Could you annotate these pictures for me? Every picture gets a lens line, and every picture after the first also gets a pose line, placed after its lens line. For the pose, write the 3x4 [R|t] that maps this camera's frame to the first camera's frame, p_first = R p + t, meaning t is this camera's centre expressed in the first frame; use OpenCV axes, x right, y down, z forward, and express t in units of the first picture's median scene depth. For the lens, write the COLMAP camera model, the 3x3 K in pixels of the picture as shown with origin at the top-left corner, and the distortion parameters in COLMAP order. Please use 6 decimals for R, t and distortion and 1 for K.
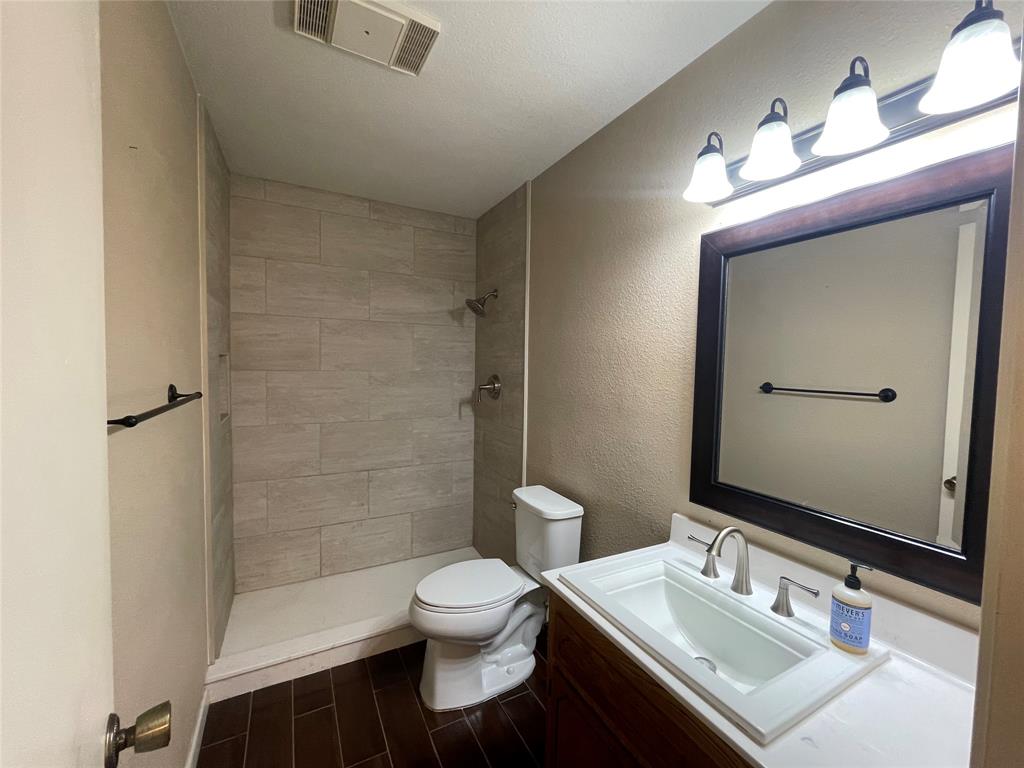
lens RADIAL K [[415.6, 0, 519.2], [0, 415.6, 388.1], [0, 0, 1]] dist [0.001440, -0.001250]
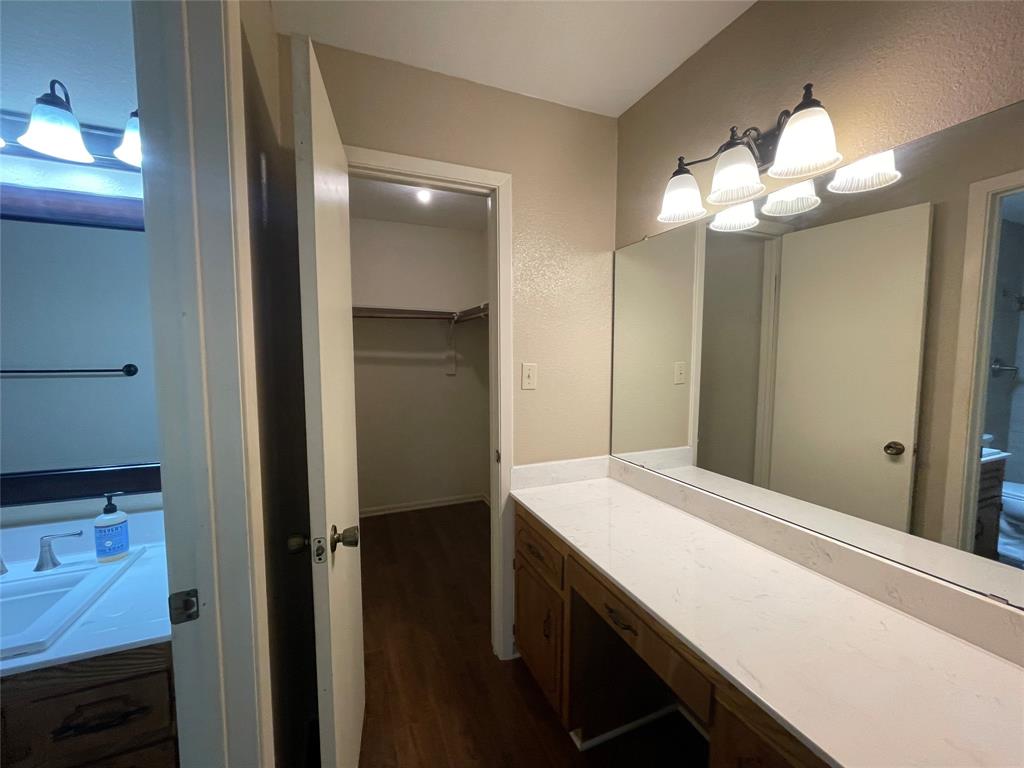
lens RADIAL K [[415.6, 0, 515.9], [0, 415.6, 386.4], [0, 0, 1]] dist [0.001440, -0.001250]
pose [[0.108159, -0.095674, 0.989519, -0.292129], [0.046437, 0.994758, 0.091105, 0.019462], [-0.993048, 0.036096, 0.112035, -0.395196]]
